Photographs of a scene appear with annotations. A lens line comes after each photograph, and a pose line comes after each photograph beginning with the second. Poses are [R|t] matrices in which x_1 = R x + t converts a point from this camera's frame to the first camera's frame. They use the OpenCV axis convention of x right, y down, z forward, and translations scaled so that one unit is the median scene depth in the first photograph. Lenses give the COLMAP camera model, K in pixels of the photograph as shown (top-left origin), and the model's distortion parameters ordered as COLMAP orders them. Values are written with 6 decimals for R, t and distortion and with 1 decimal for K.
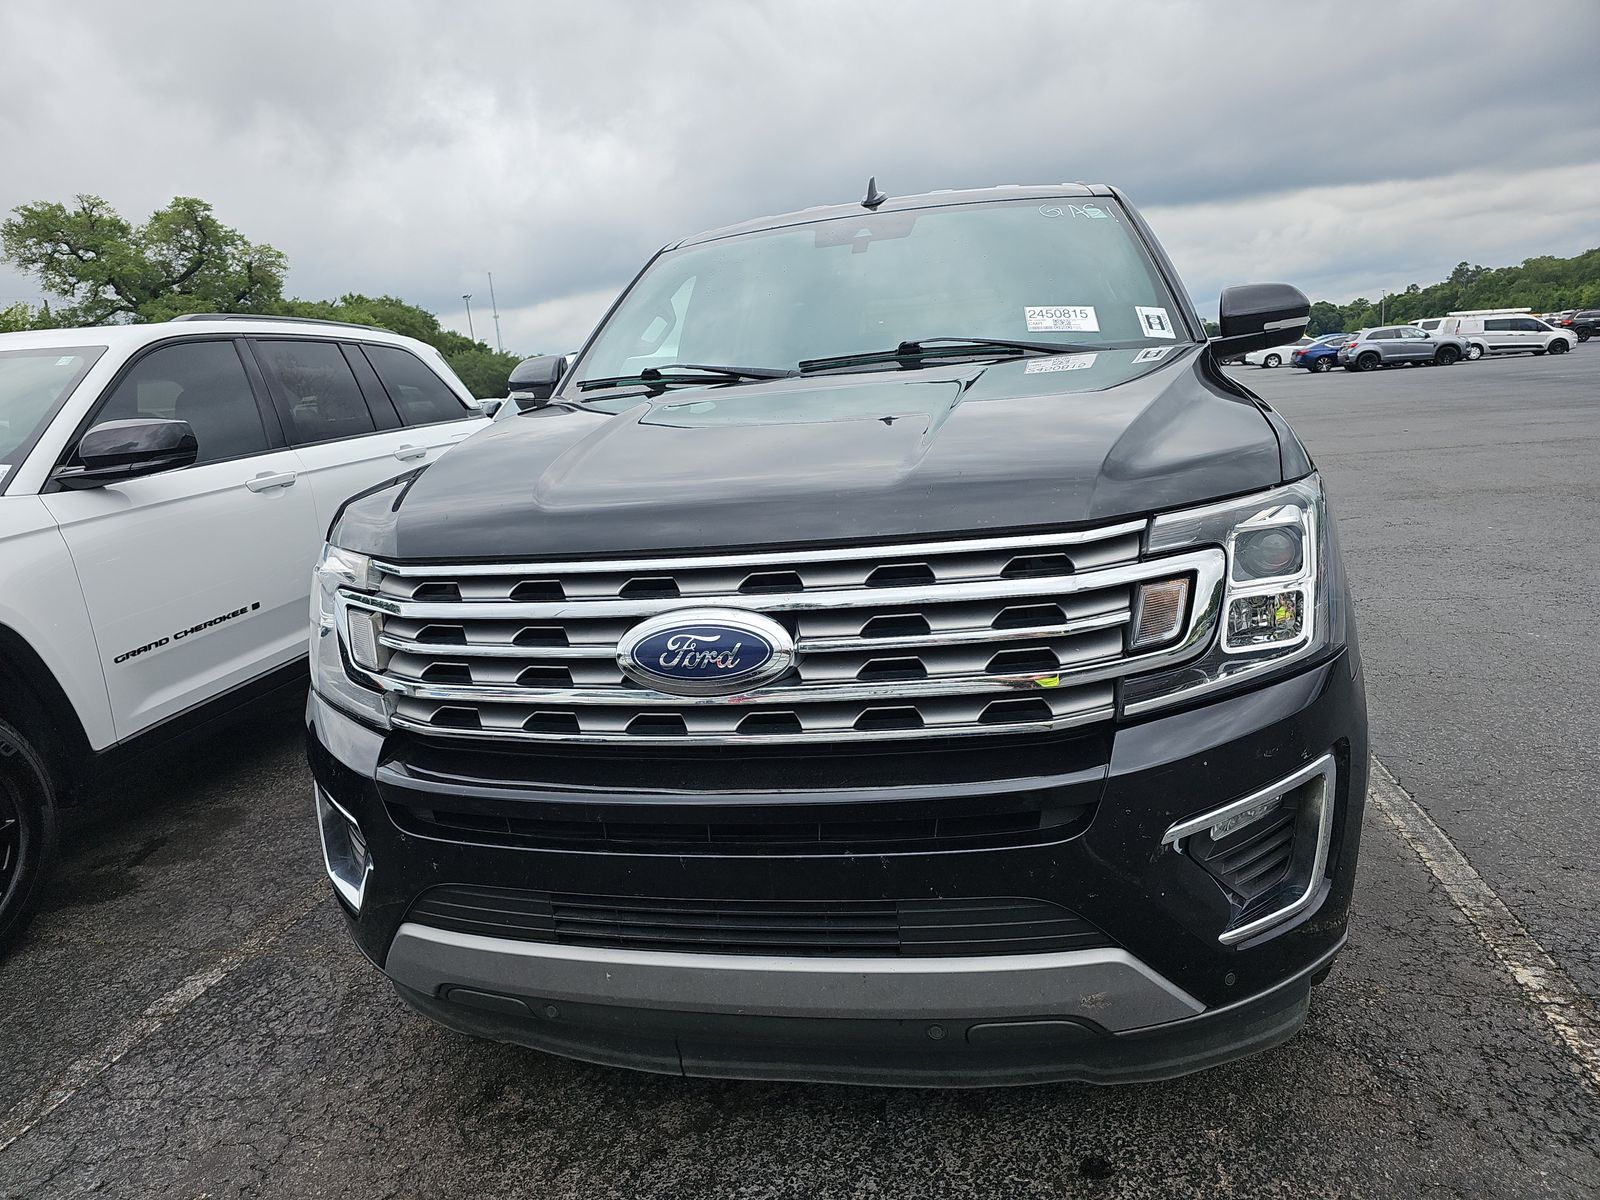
lens RADIAL K [[1085.8, 0, 794.1], [0, 1085.8, 602.2], [0, 0, 1]] dist [0.055369, -0.056399]
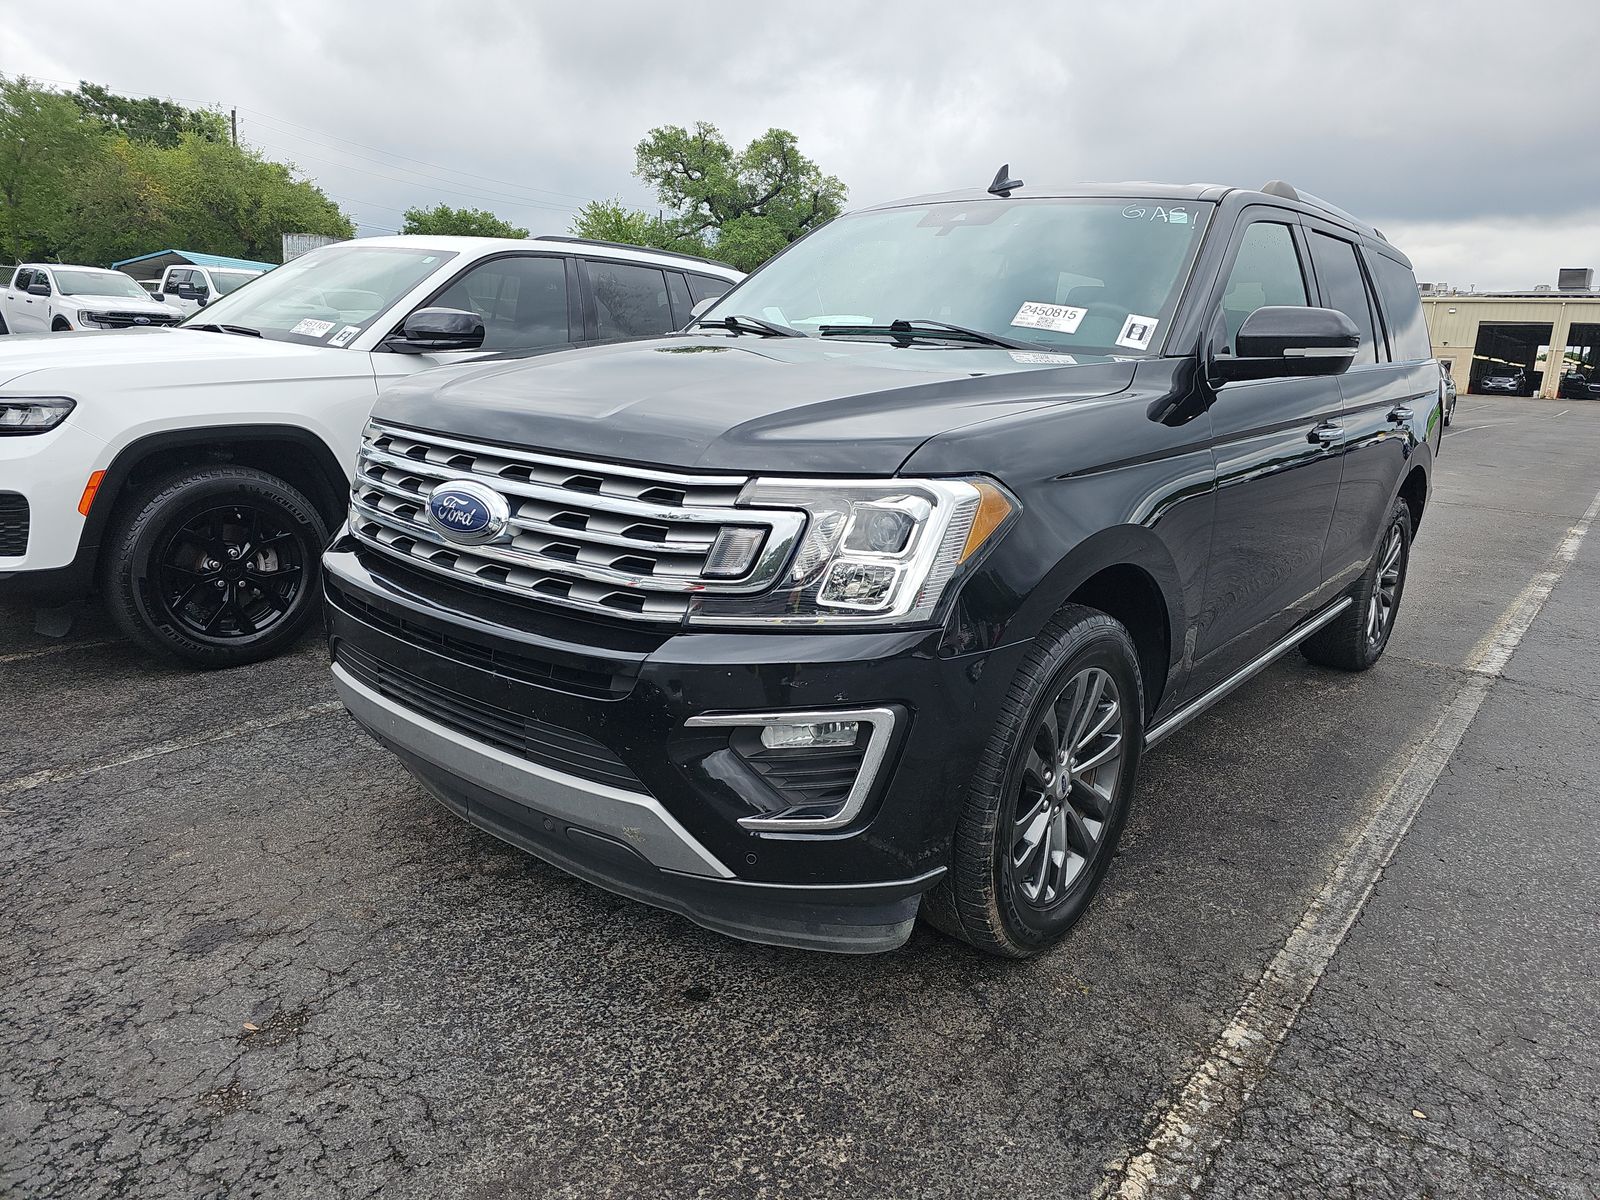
lens RADIAL K [[1079.0, 0, 794.6], [0, 1079.0, 592.1], [0, 0, 1]] dist [0.064427, -0.061910]
pose [[0.882963, 0.228818, -0.409900, 0.556294], [-0.213479, 0.973372, 0.083511, -0.038527], [0.418094, 0.013768, 0.908299, -0.056321]]
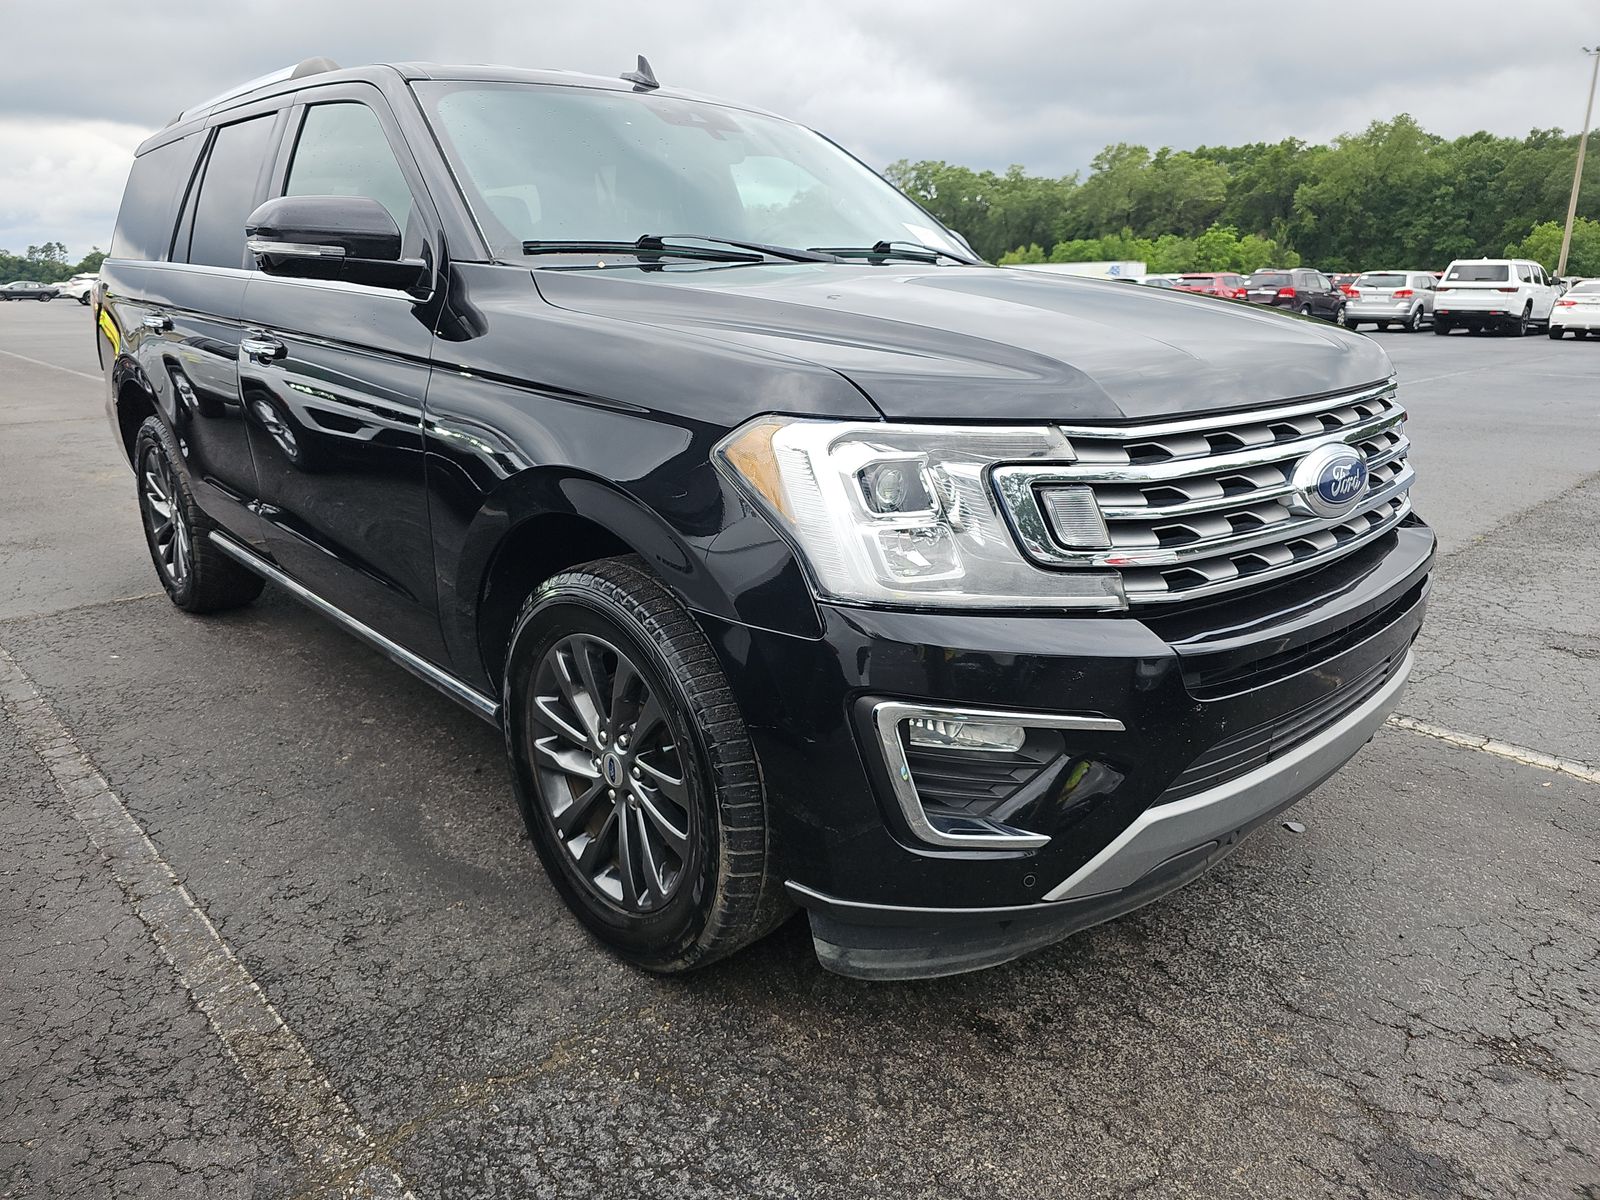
lens RADIAL K [[1079.0, 0, 794.6], [0, 1079.0, 592.1], [0, 0, 1]] dist [0.064427, -0.061910]
pose [[0.545551, -0.145849, 0.825289, -0.898900], [0.121188, 0.988120, 0.094515, -0.011955], [-0.829269, 0.048452, 0.556745, 0.517931]]
